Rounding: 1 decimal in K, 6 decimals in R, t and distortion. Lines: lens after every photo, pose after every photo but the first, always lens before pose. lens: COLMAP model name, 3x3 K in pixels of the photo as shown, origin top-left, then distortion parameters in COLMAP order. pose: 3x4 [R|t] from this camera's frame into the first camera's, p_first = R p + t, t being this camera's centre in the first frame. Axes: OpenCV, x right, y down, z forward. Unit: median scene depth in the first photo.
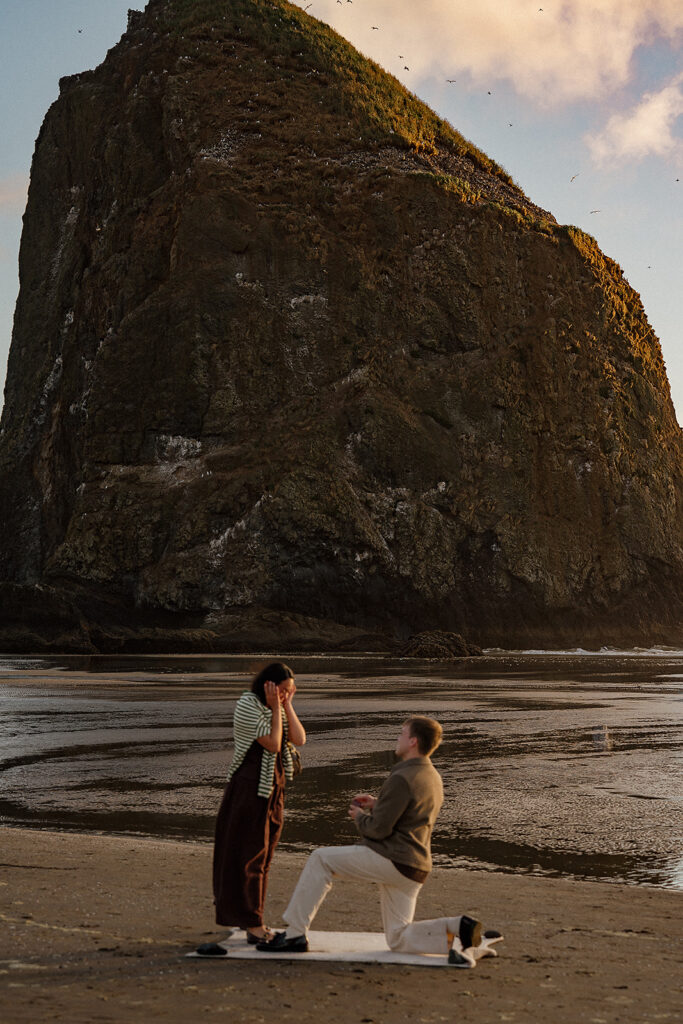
lens RADIAL K [[2242.6, 0, 371.7], [0, 2242.6, 555.6], [0, 0, 1]] dist [0.283639, -0.211526]
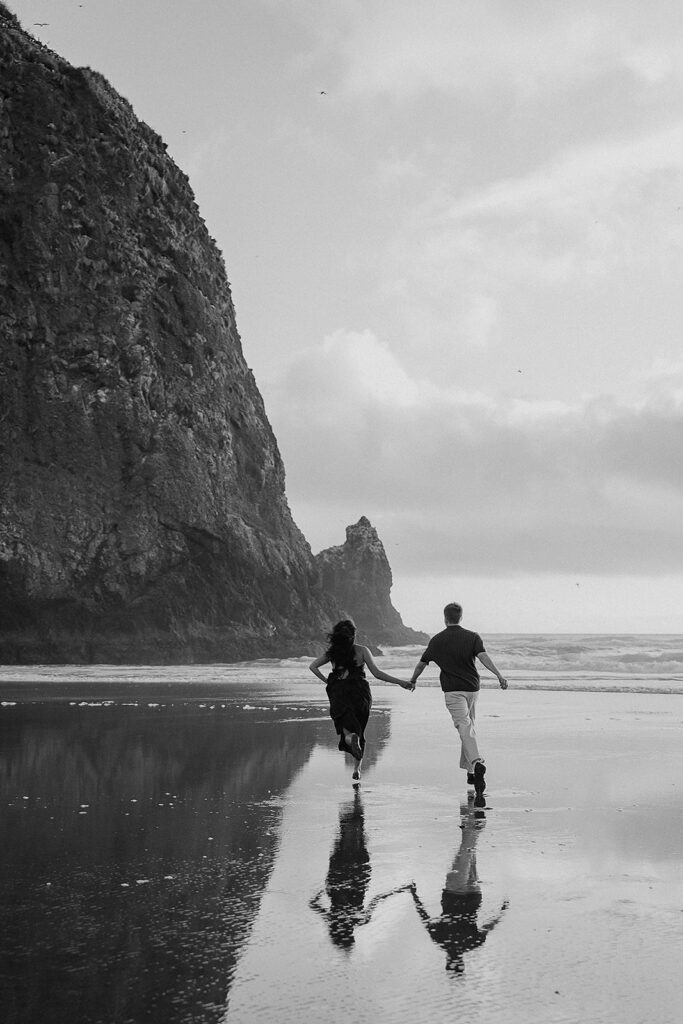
lens RADIAL K [[1760.2, 0, 360.9], [0, 1760.2, 487.3], [0, 0, 1]] dist [0.214072, 0.094911]
pose [[0.986444, 0.014666, 0.163442, 0.087220], [-0.006256, 0.998635, -0.051852, 0.016439], [-0.163980, 0.050126, 0.985189, 0.459102]]
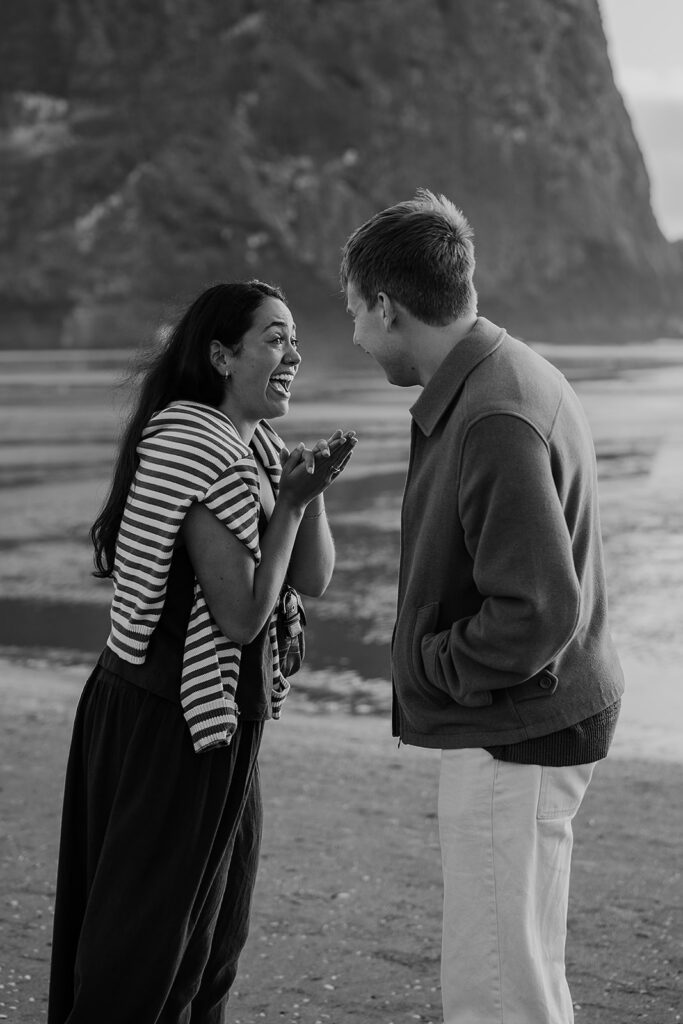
lens RADIAL K [[2341.5, 0, 343.5], [0, 2341.5, 485.0], [0, 0, 1]] dist [0.275442, -0.405774]
pose [[0.999254, -0.004994, 0.038294, -0.005937], [0.001252, 0.995269, 0.097146, 0.006228], [-0.038598, -0.097025, 0.994533, 0.093974]]
